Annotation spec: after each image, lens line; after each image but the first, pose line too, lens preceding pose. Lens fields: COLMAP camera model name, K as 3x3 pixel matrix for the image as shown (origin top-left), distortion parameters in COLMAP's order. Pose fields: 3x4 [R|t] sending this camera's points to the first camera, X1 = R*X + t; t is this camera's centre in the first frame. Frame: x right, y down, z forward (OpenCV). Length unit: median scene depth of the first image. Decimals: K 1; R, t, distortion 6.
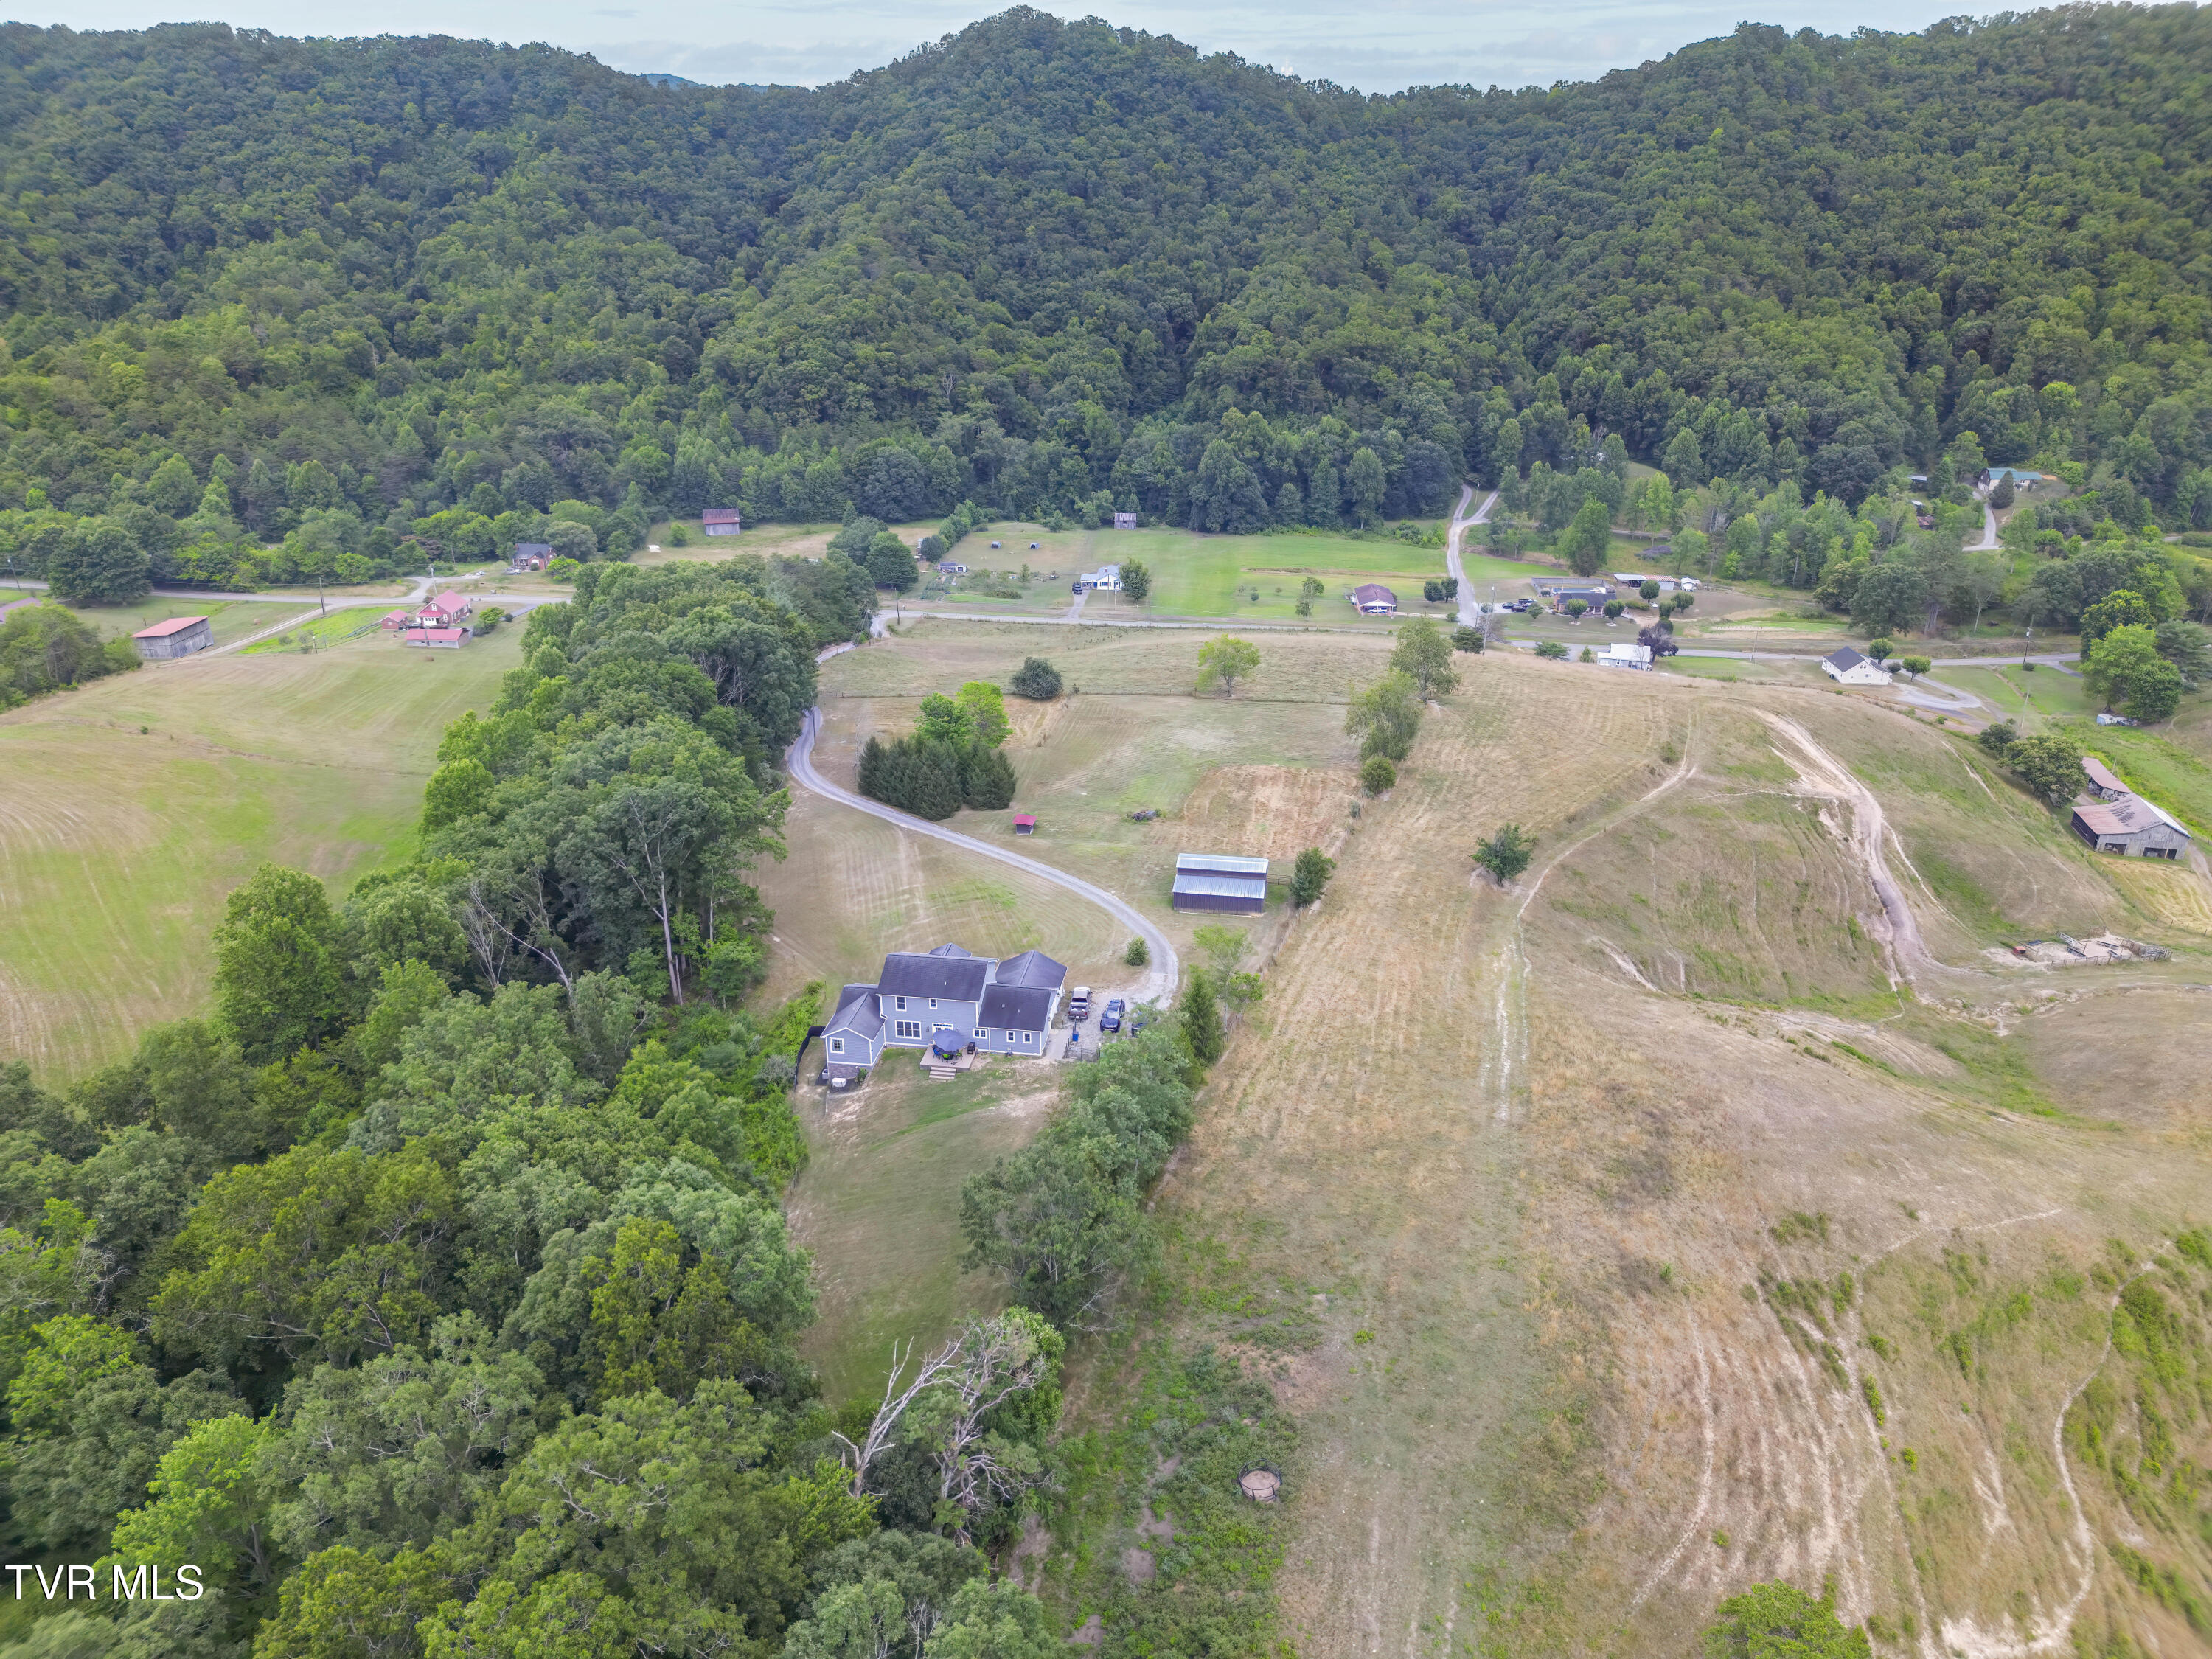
lens RADIAL K [[1566.4, 0, 1115.9], [0, 1566.4, 830.3], [0, 0, 1]] dist [0.032524, -0.023427]
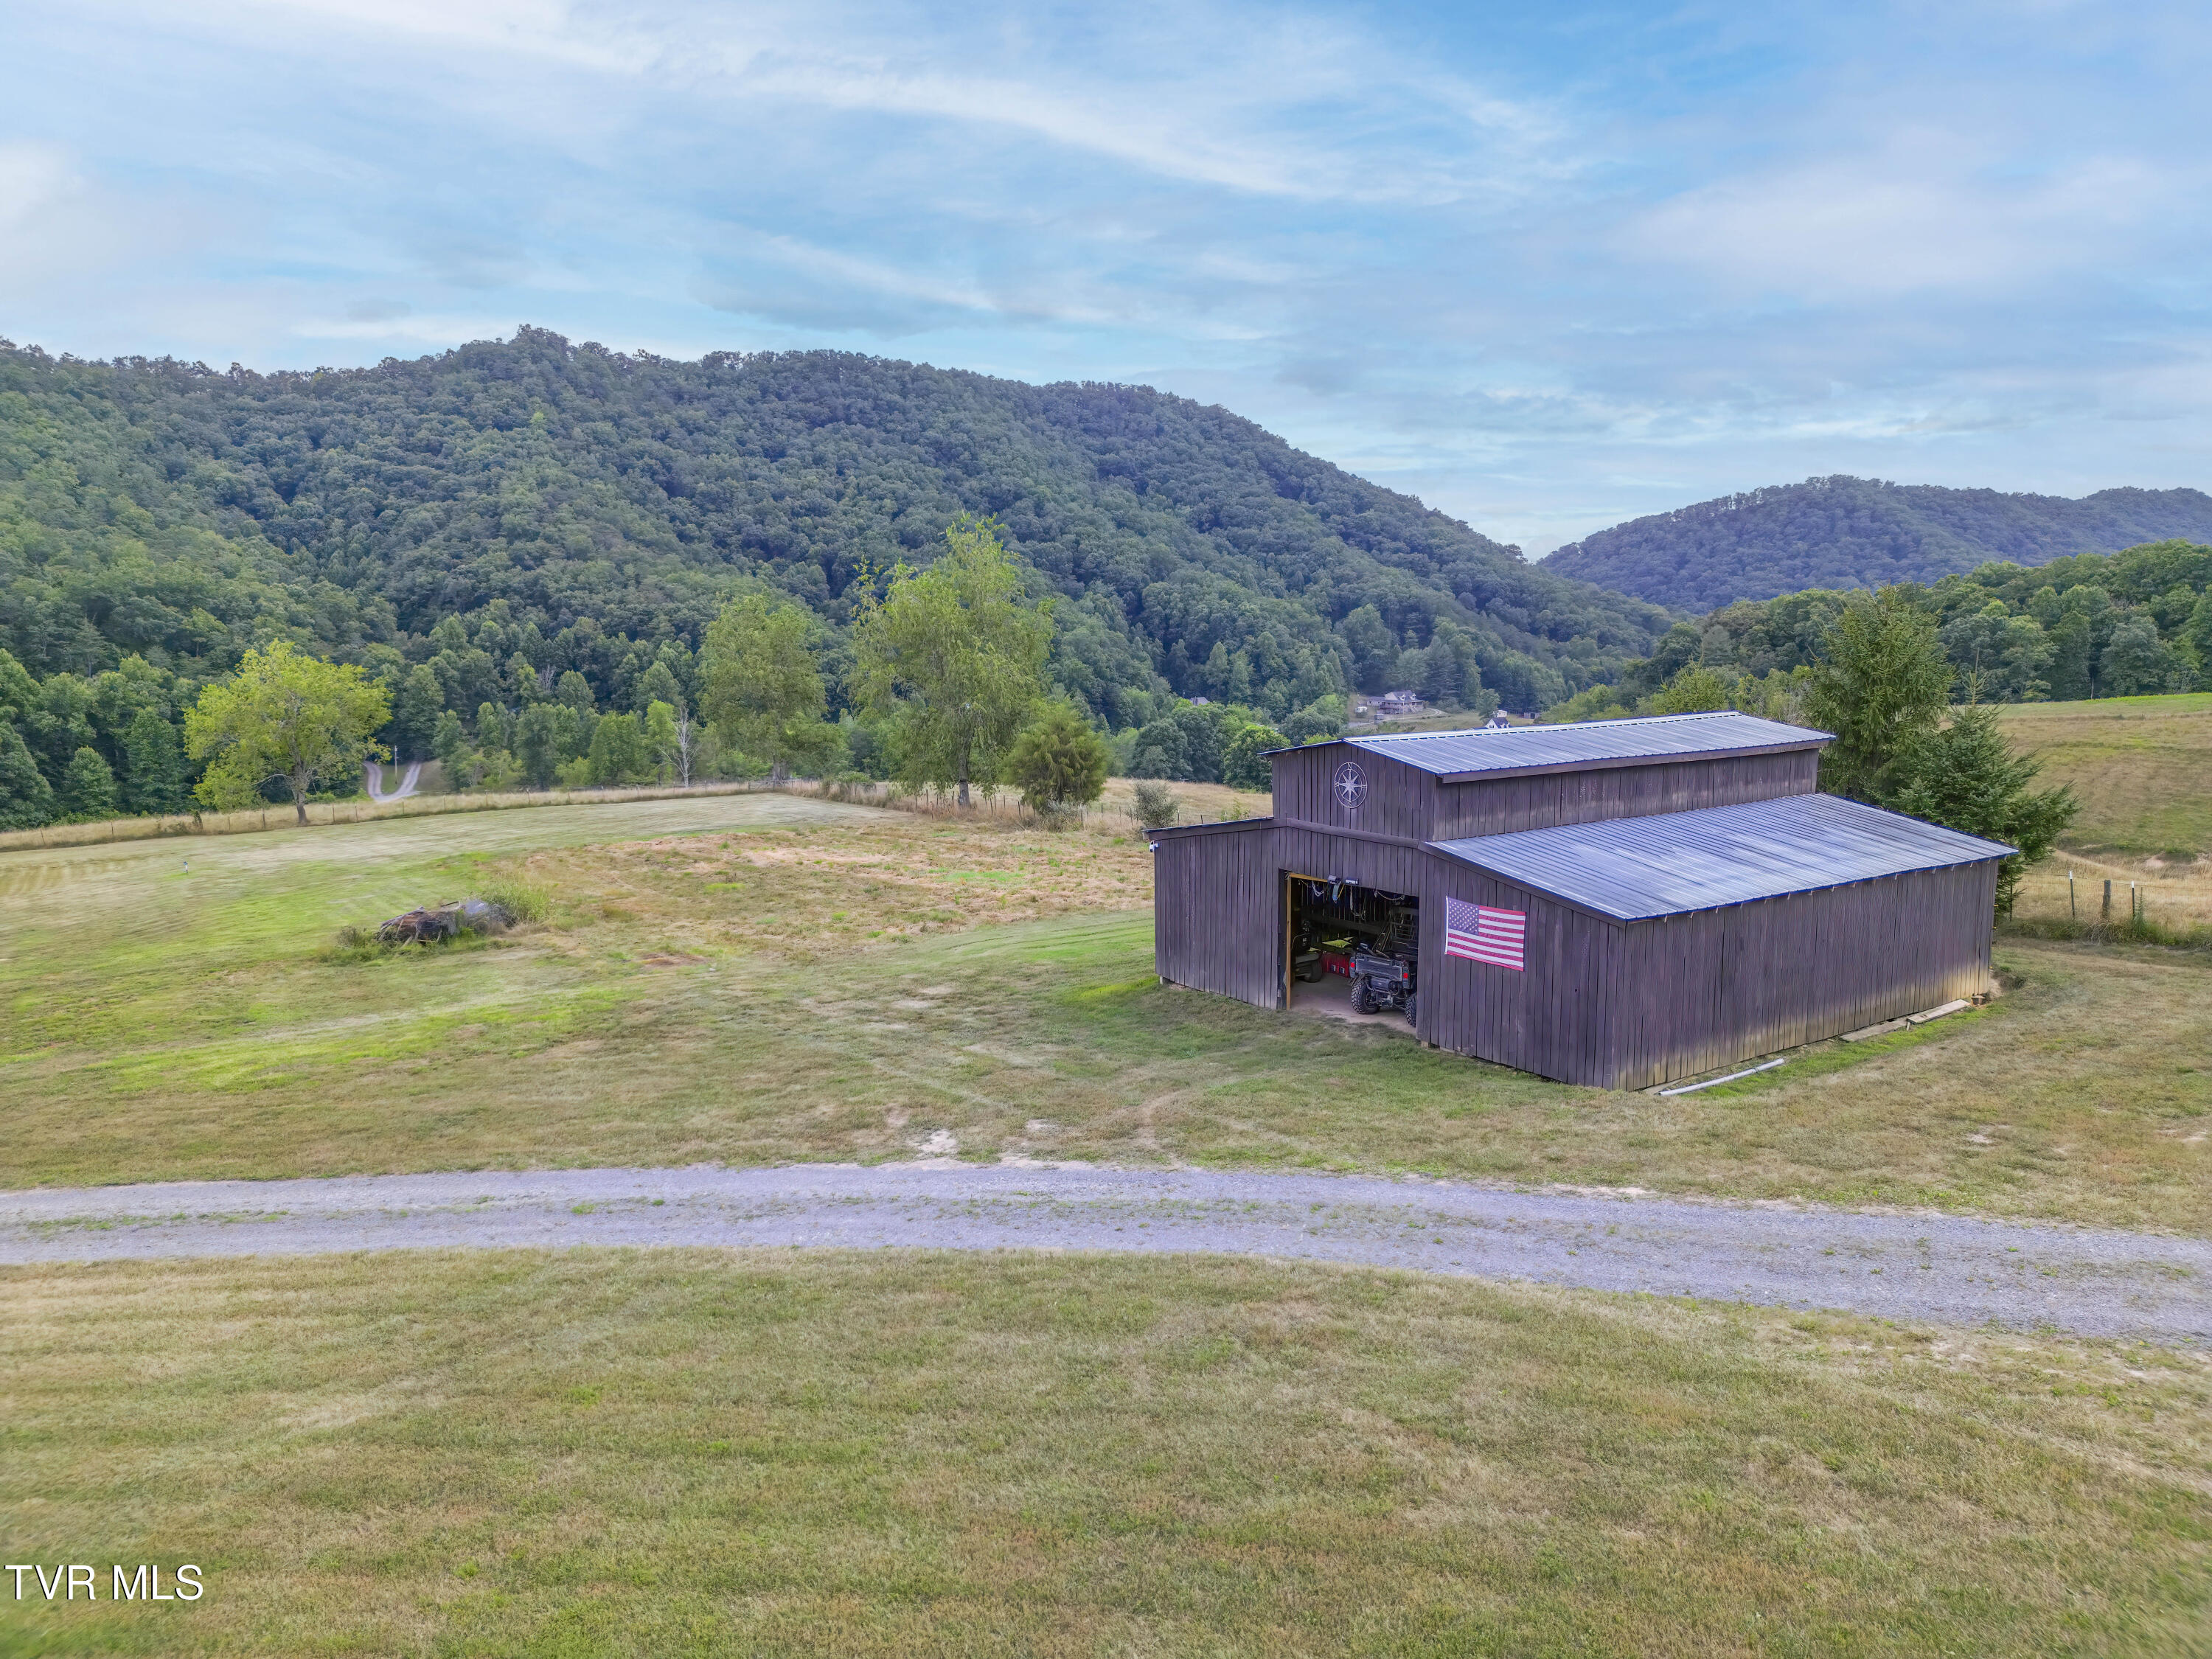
lens RADIAL K [[1558.7, 0, 1109.8], [0, 1558.7, 827.5], [0, 0, 1]] dist [0.058328, -0.052276]
pose [[0.725091, -0.100178, 0.681328, -0.016569], [0.277852, 0.947817, -0.156338, 0.009958], [-0.630112, 0.302668, 0.715088, 0.236546]]
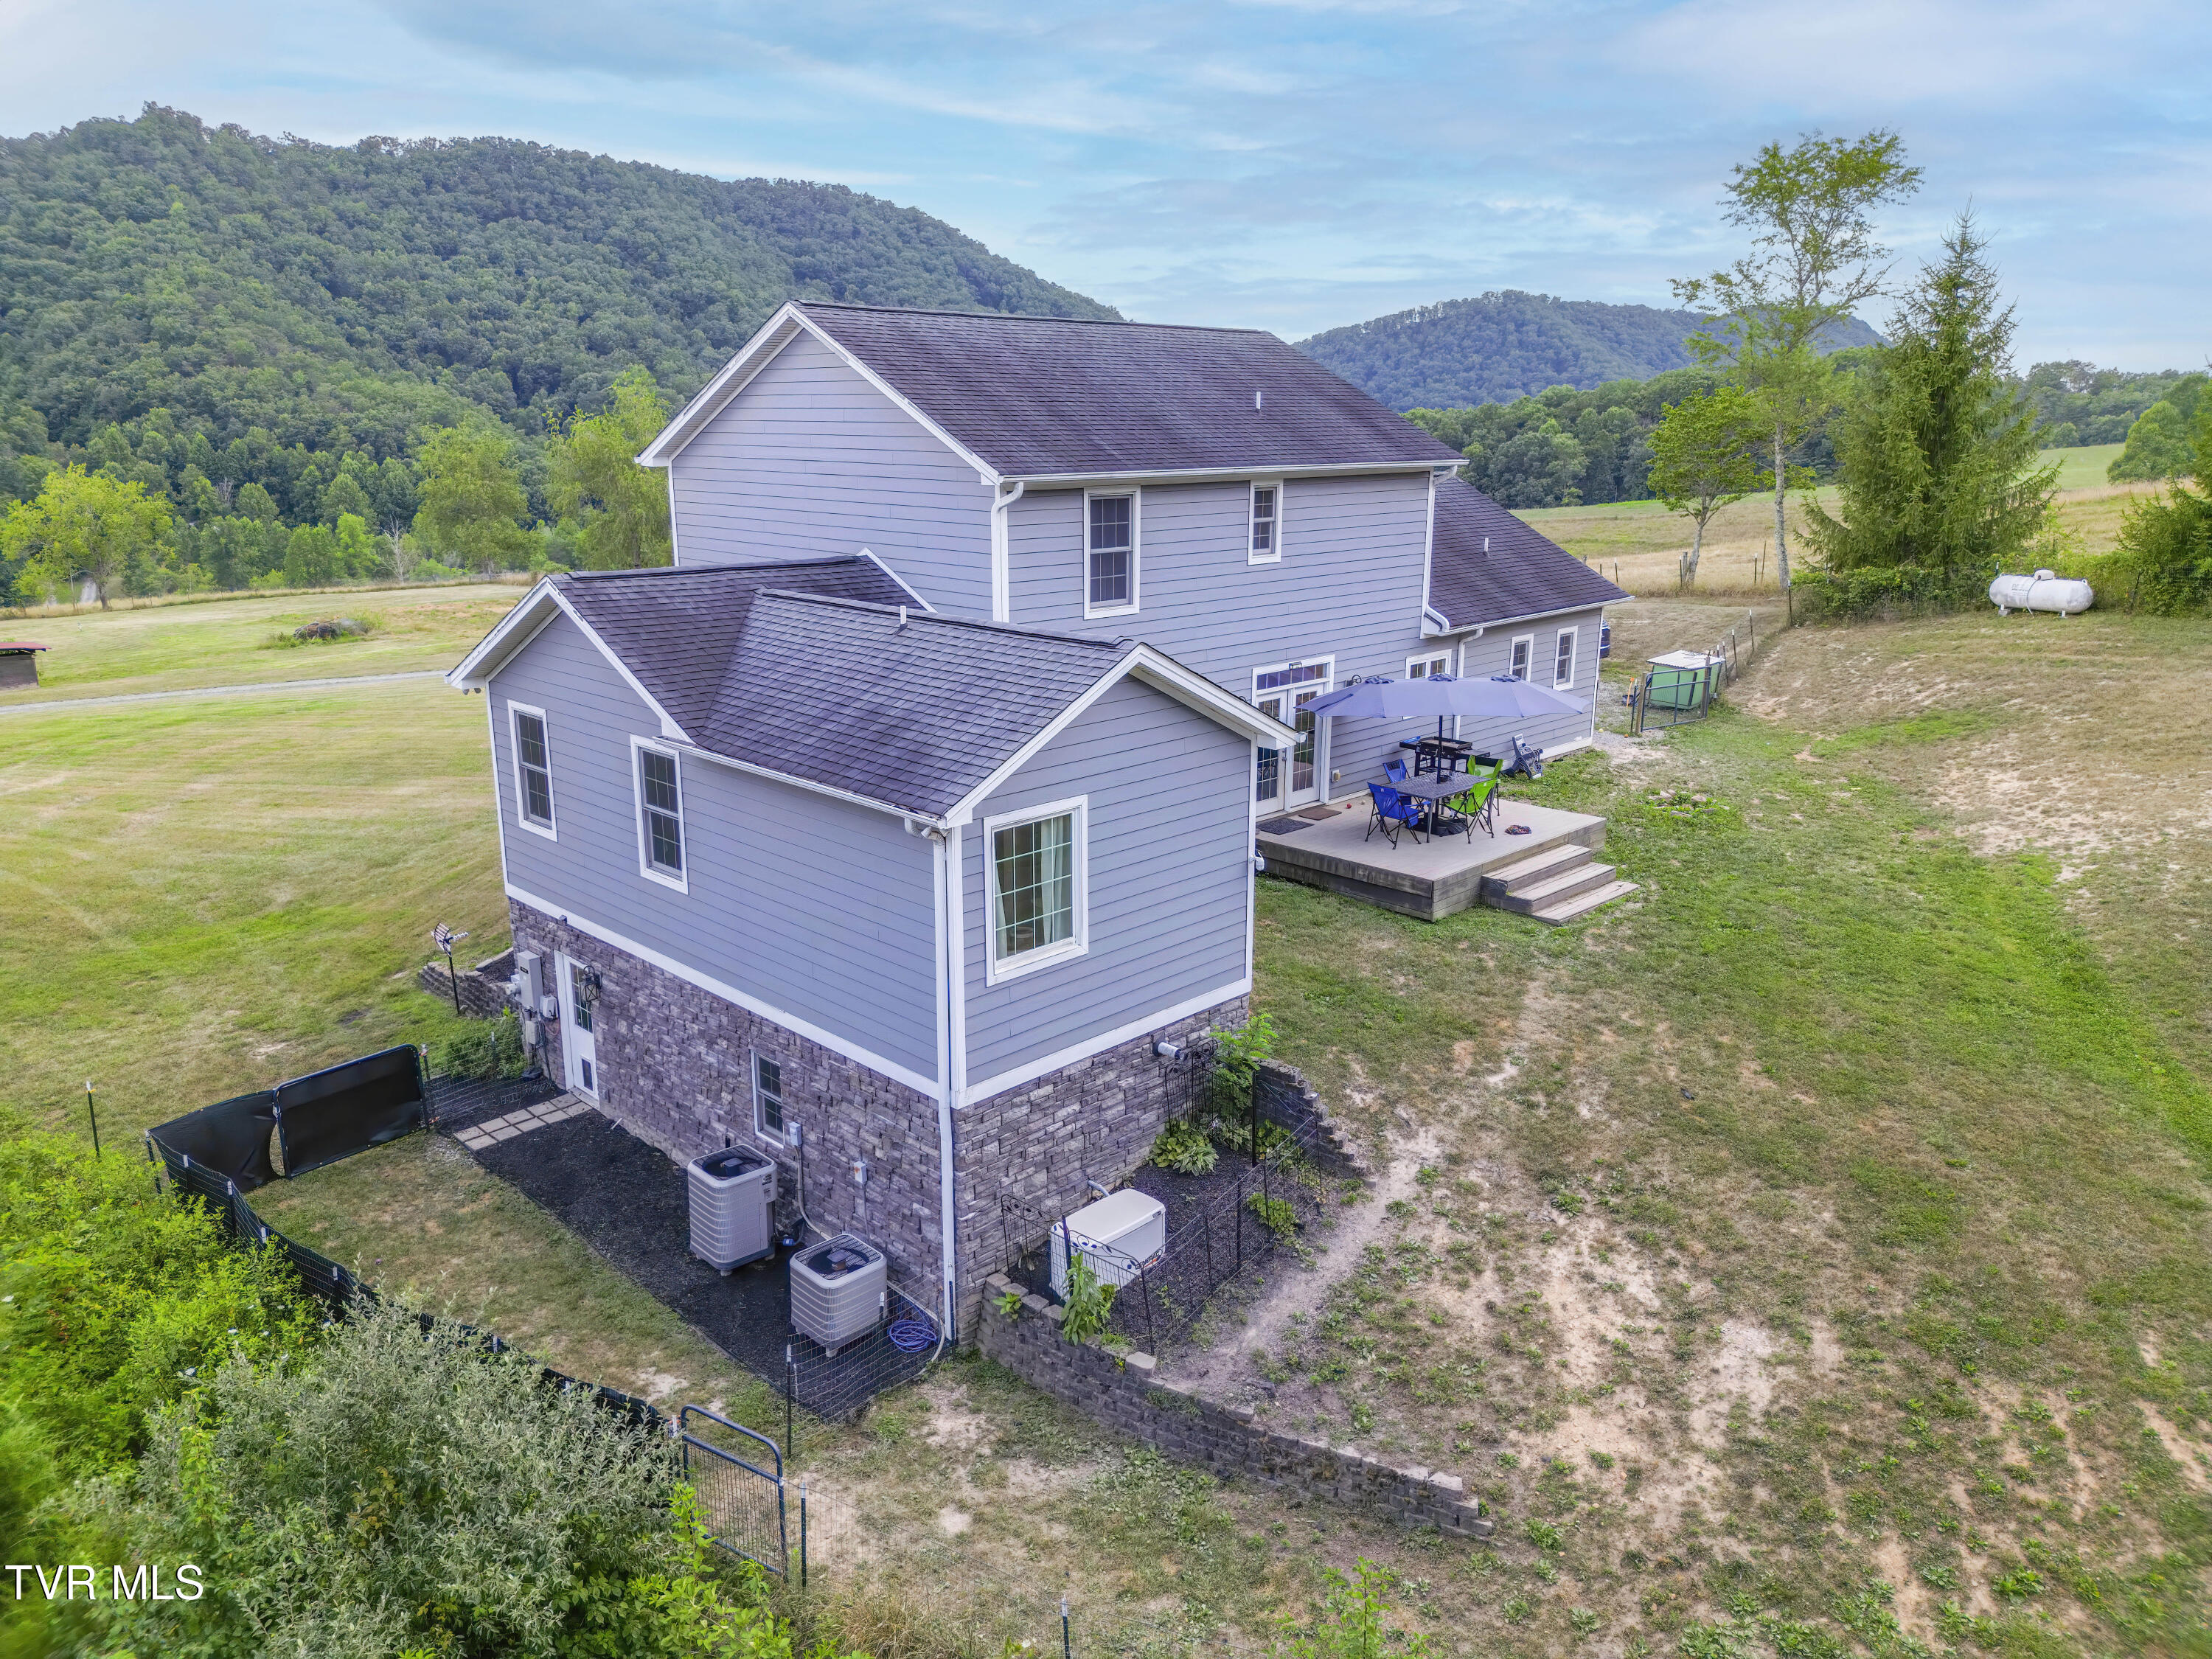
lens RADIAL K [[1566.4, 0, 1115.9], [0, 1566.4, 830.3], [0, 0, 1]] dist [0.032524, -0.023427]
pose [[0.592170, -0.208964, 0.778247, -0.051368], [0.321528, 0.946852, 0.009585, 0.027207], [-0.738887, 0.244552, 0.627885, 0.189037]]
